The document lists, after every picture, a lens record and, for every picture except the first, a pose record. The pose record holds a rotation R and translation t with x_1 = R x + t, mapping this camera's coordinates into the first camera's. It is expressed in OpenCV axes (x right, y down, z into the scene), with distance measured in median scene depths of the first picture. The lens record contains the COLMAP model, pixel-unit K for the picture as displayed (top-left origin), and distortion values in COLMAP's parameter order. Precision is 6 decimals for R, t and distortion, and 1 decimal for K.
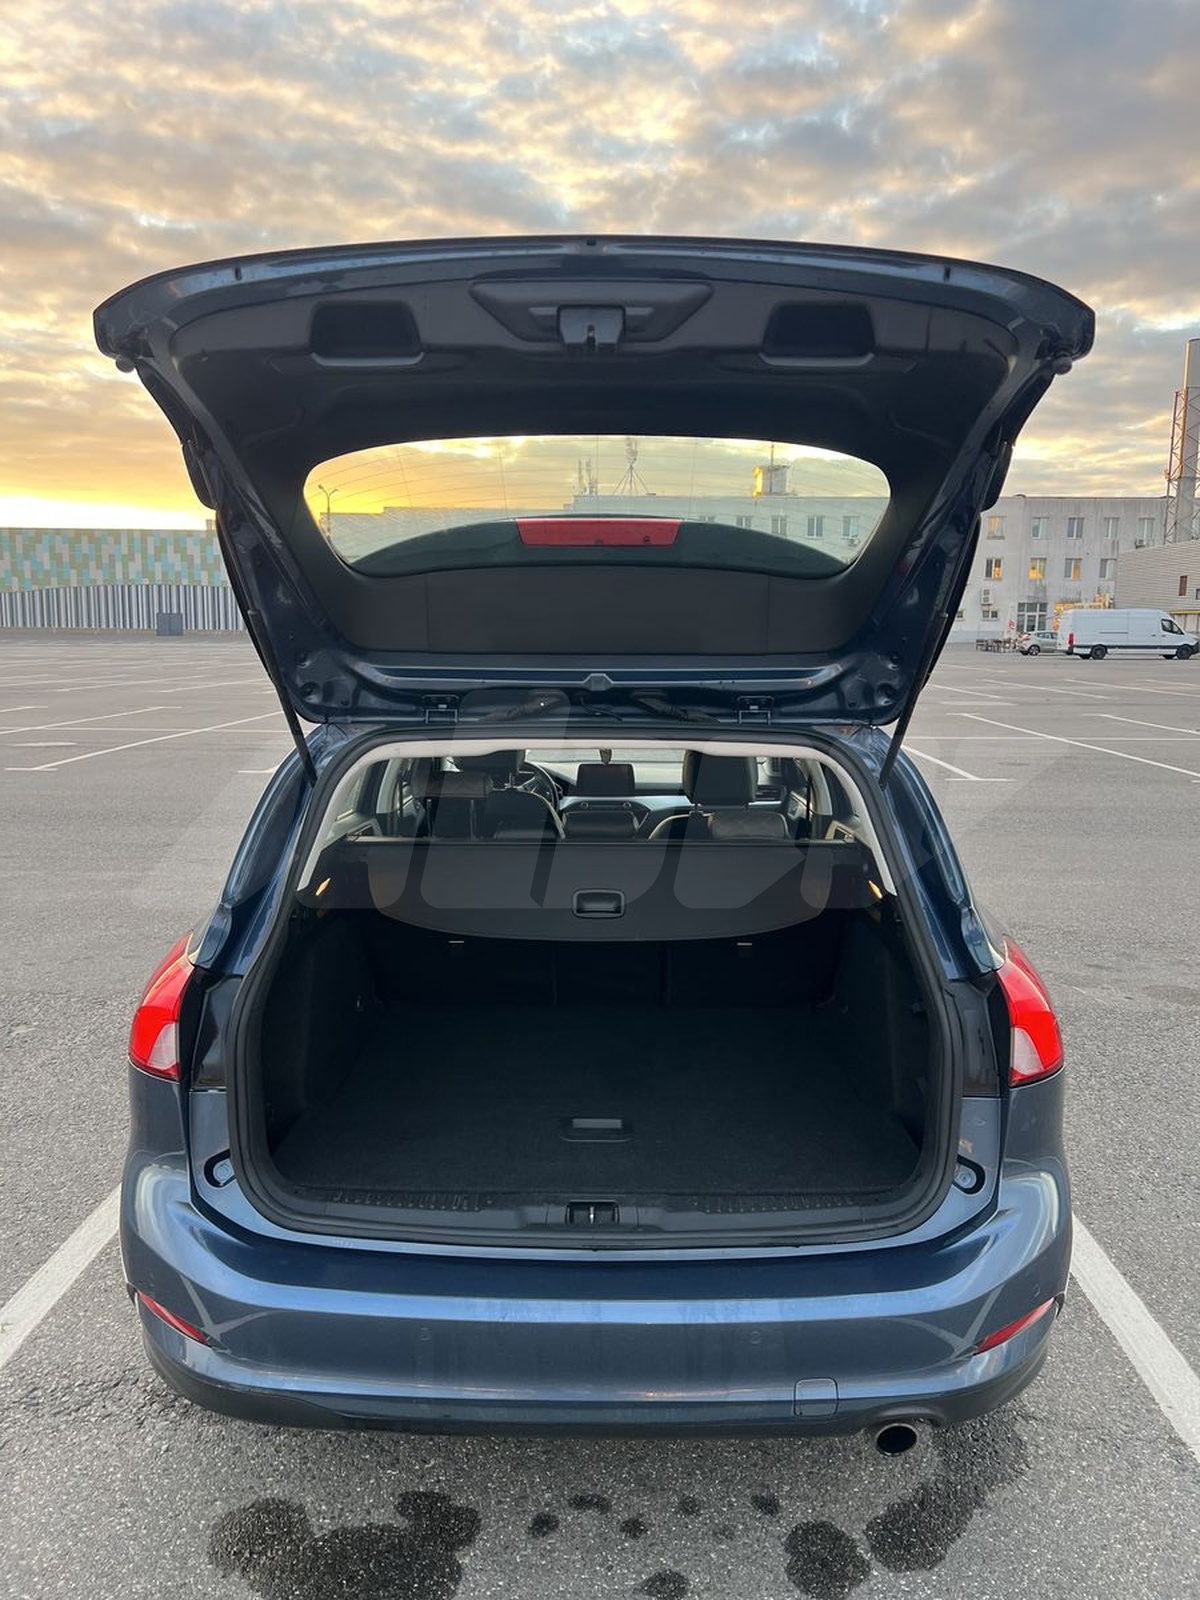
lens RADIAL K [[1204.7, 0, 603.9], [0, 1204.7, 810.8], [0, 0, 1]] dist [0.059331, -0.064460]
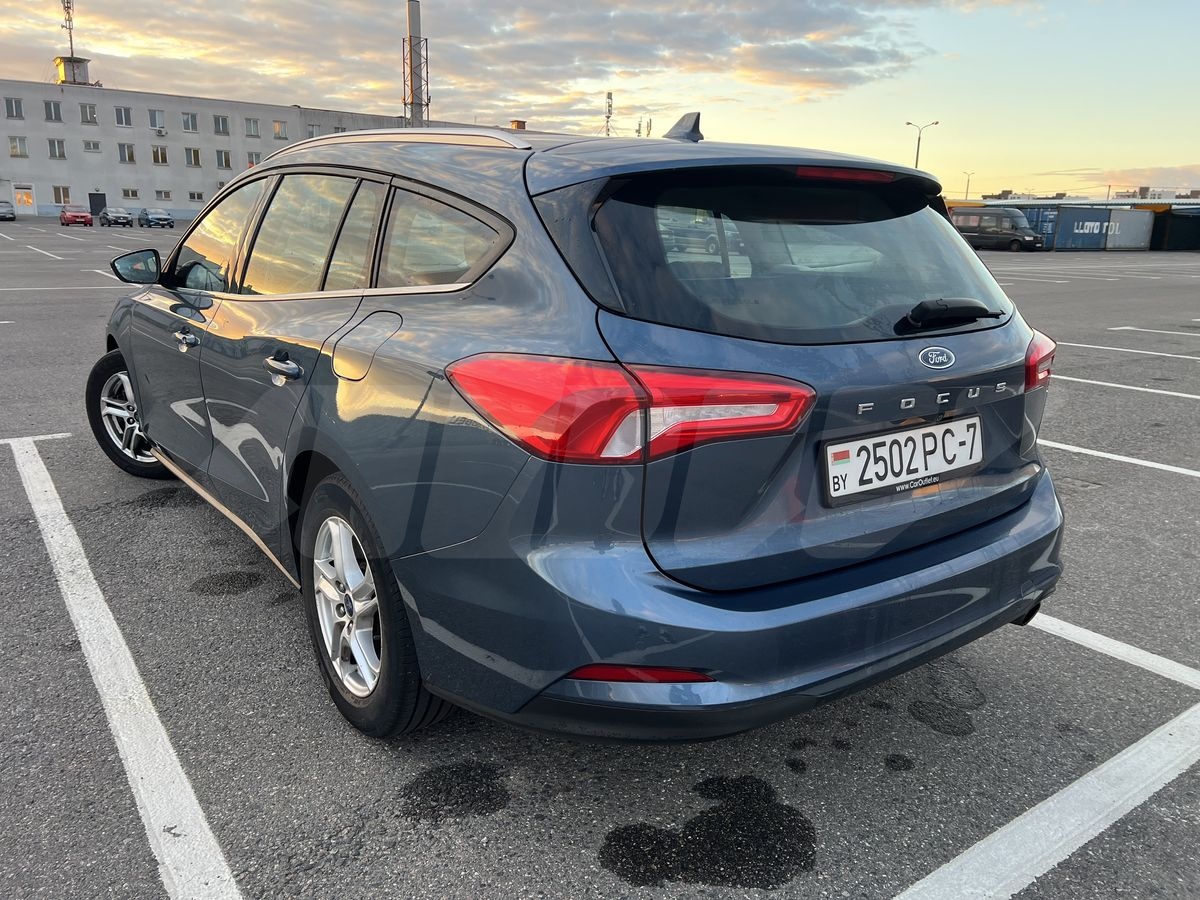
lens RADIAL K [[903.6, 0, 604.8], [0, 903.6, 458.3], [0, 0, 1]] dist [0.059331, -0.064460]
pose [[0.795201, -0.142017, 0.589480, -0.408882], [0.075683, 0.987829, 0.135892, 0.051898], [-0.601605, -0.063448, 0.796270, 0.185979]]
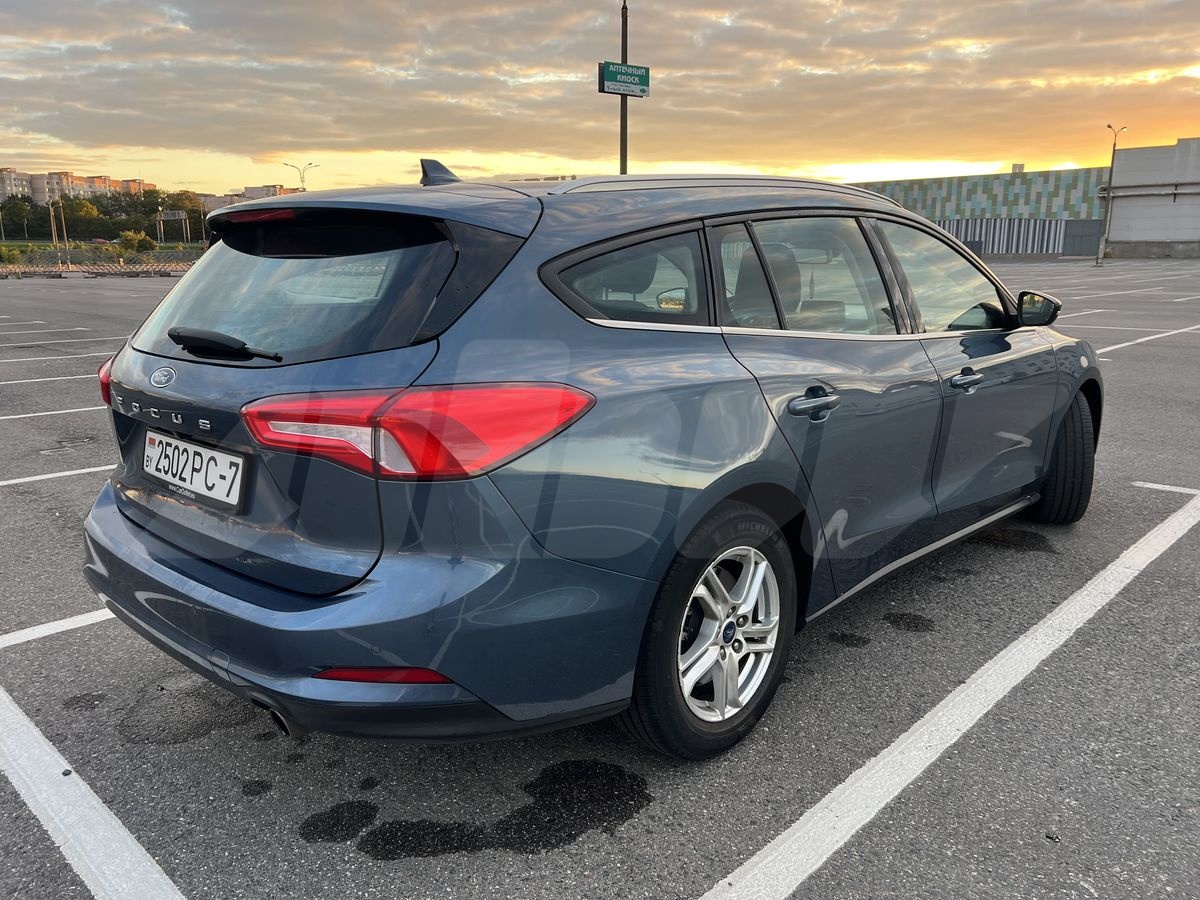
lens RADIAL K [[903.6, 0, 603.1], [0, 903.6, 452.6], [0, 0, 1]] dist [0.059331, -0.064460]
pose [[0.739477, 0.131831, -0.660147, 0.517552], [-0.090414, 0.991202, 0.096663, 0.046477], [0.667082, -0.011794, 0.744891, 0.234170]]
